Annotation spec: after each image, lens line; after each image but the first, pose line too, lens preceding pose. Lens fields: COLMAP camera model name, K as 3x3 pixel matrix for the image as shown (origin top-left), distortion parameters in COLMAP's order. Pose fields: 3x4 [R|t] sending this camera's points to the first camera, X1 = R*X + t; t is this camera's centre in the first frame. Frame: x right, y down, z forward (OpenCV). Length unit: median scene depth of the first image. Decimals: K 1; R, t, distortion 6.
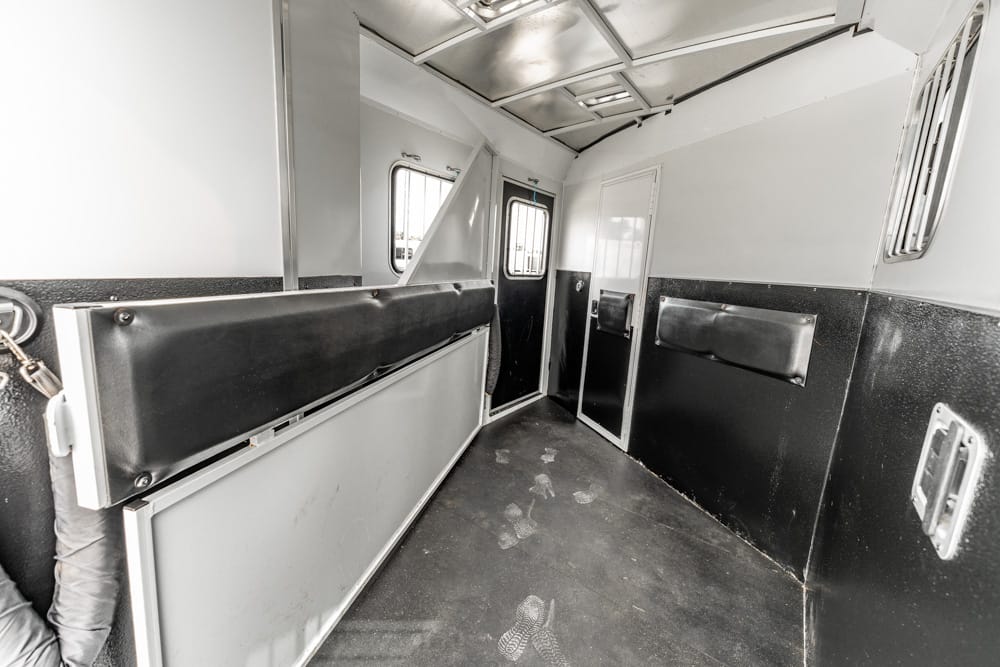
lens RADIAL K [[396.0, 0, 500.0], [0, 396.0, 333.5], [0, 0, 1]] dist [0.000905, 0.000036]
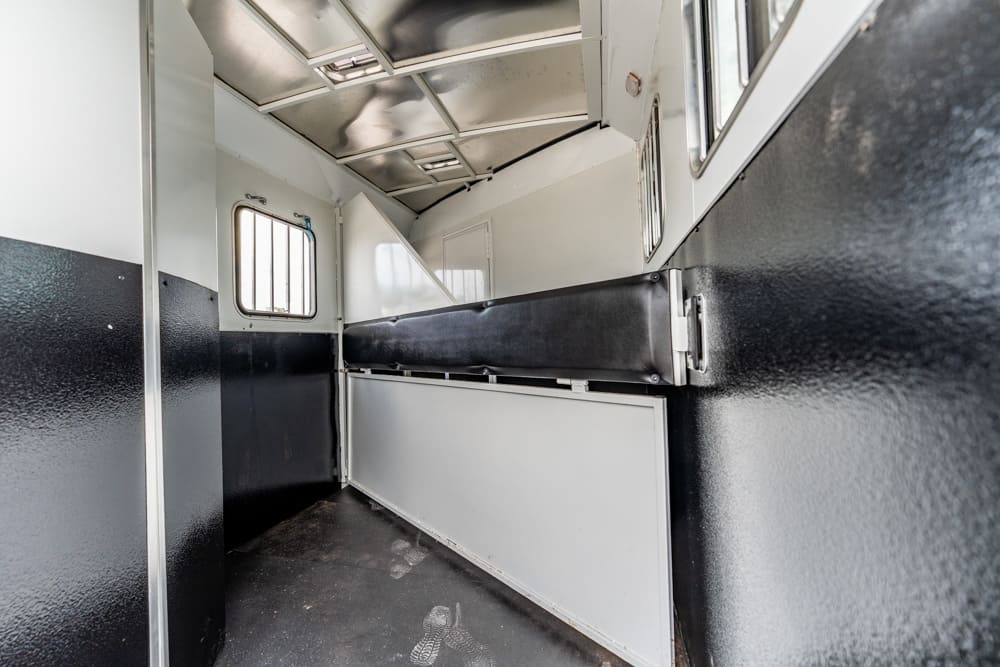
lens RADIAL K [[396.0, 0, 500.0], [0, 396.0, 333.5], [0, 0, 1]] dist [0.000905, 0.000036]
pose [[0.921113, -0.077302, 0.381543, -0.068706], [0.148398, 0.975807, -0.160557, 0.138634], [-0.359901, 0.204512, 0.910300, -0.055411]]
